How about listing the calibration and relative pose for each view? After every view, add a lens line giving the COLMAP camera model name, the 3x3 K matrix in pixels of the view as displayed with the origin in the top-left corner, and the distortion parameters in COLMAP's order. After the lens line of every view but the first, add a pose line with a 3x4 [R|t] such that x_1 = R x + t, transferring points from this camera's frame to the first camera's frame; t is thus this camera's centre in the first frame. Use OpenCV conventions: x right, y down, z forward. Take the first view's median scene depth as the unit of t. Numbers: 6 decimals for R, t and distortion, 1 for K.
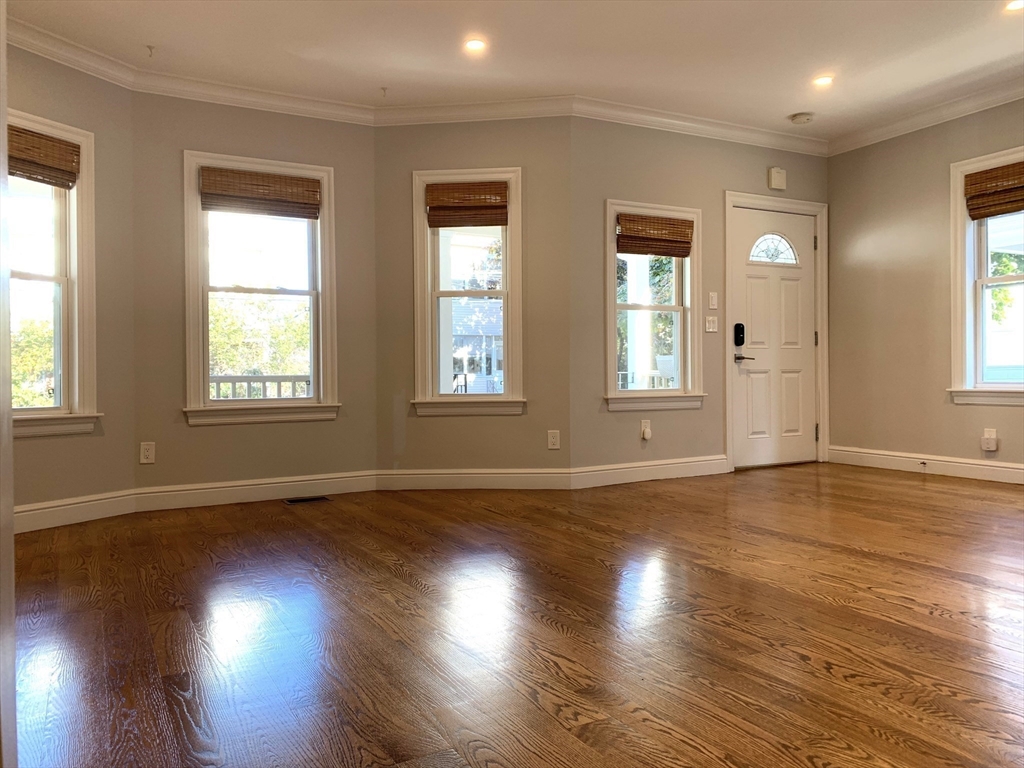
lens RADIAL K [[782.2, 0, 514.1], [0, 782.2, 376.7], [0, 0, 1]] dist [0.048304, -0.057077]
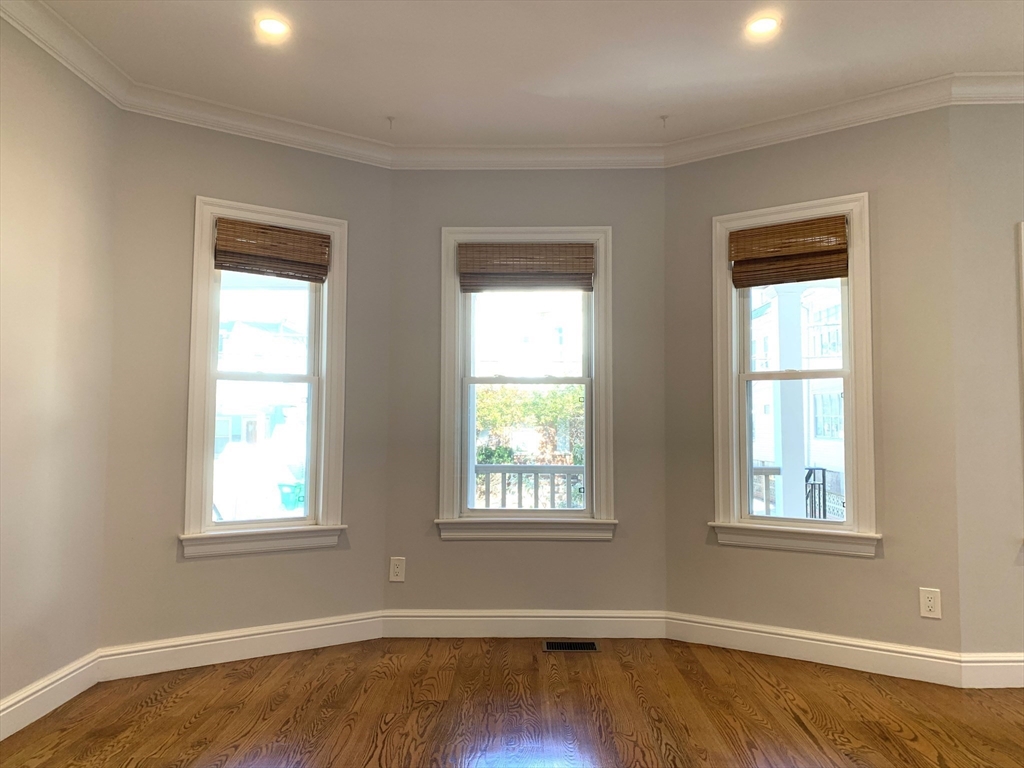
lens RADIAL K [[782.2, 0, 495.0], [0, 782.2, 380.0], [0, 0, 1]] dist [0.048304, -0.057077]
pose [[0.873510, -0.024243, -0.486202, 0.056568], [-0.010963, 0.997526, -0.069435, -0.050285], [0.486683, 0.065983, 0.871083, 0.248374]]
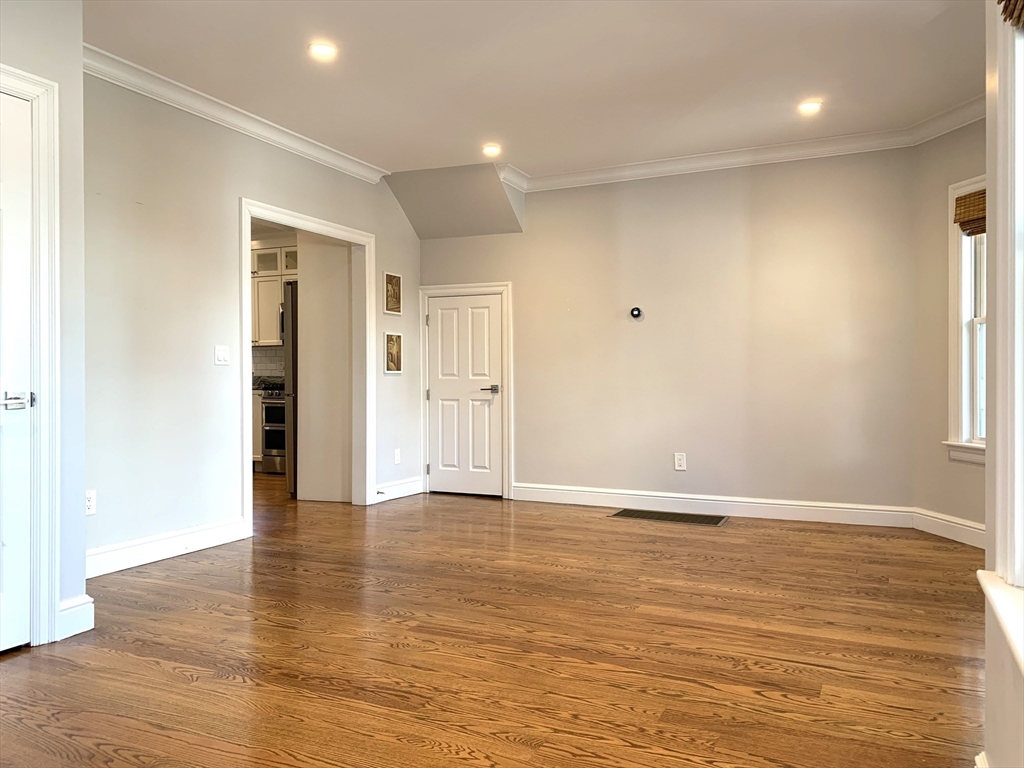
lens RADIAL K [[782.2, 0, 514.7], [0, 782.2, 380.9], [0, 0, 1]] dist [0.048304, -0.057077]
pose [[-0.801046, 0.013492, -0.598451, 0.371464], [0.003070, 0.999825, 0.018431, -0.050176], [0.598595, 0.012926, -0.800948, 0.985863]]
